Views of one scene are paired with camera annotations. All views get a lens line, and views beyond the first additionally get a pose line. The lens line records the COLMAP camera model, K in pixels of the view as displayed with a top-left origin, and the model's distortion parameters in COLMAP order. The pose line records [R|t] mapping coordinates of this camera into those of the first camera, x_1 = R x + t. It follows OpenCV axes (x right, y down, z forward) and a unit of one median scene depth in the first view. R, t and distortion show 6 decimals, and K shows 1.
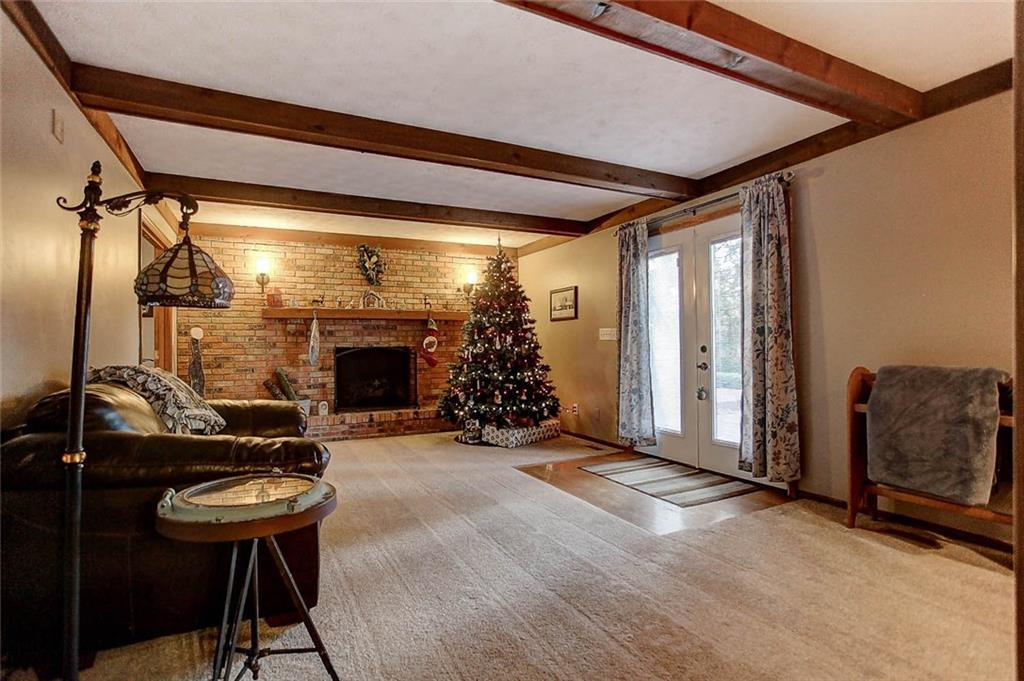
lens RADIAL K [[504.2, 0, 511.0], [0, 504.2, 338.1], [0, 0, 1]] dist [-0.004834, -0.000472]
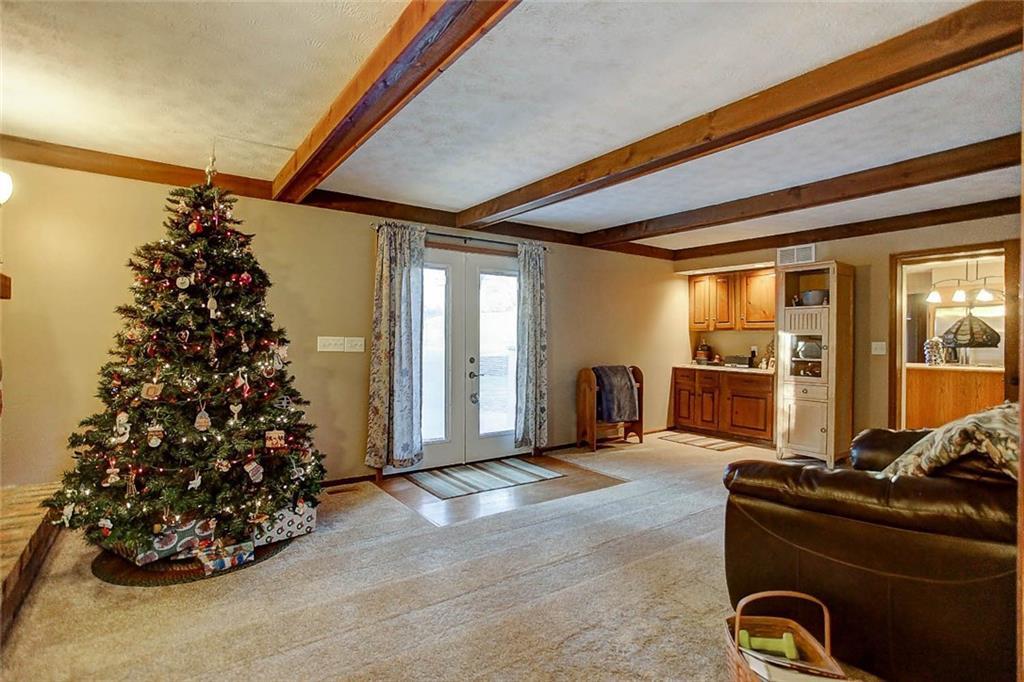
lens RADIAL K [[504.2, 0, 508.9], [0, 504.2, 345.5], [0, 0, 1]] dist [-0.004834, -0.000472]
pose [[-0.132499, 0.006060, 0.991165, -0.824436], [-0.016055, 0.999837, -0.008259, -0.004376], [-0.991053, -0.017008, -0.132380, 1.107035]]
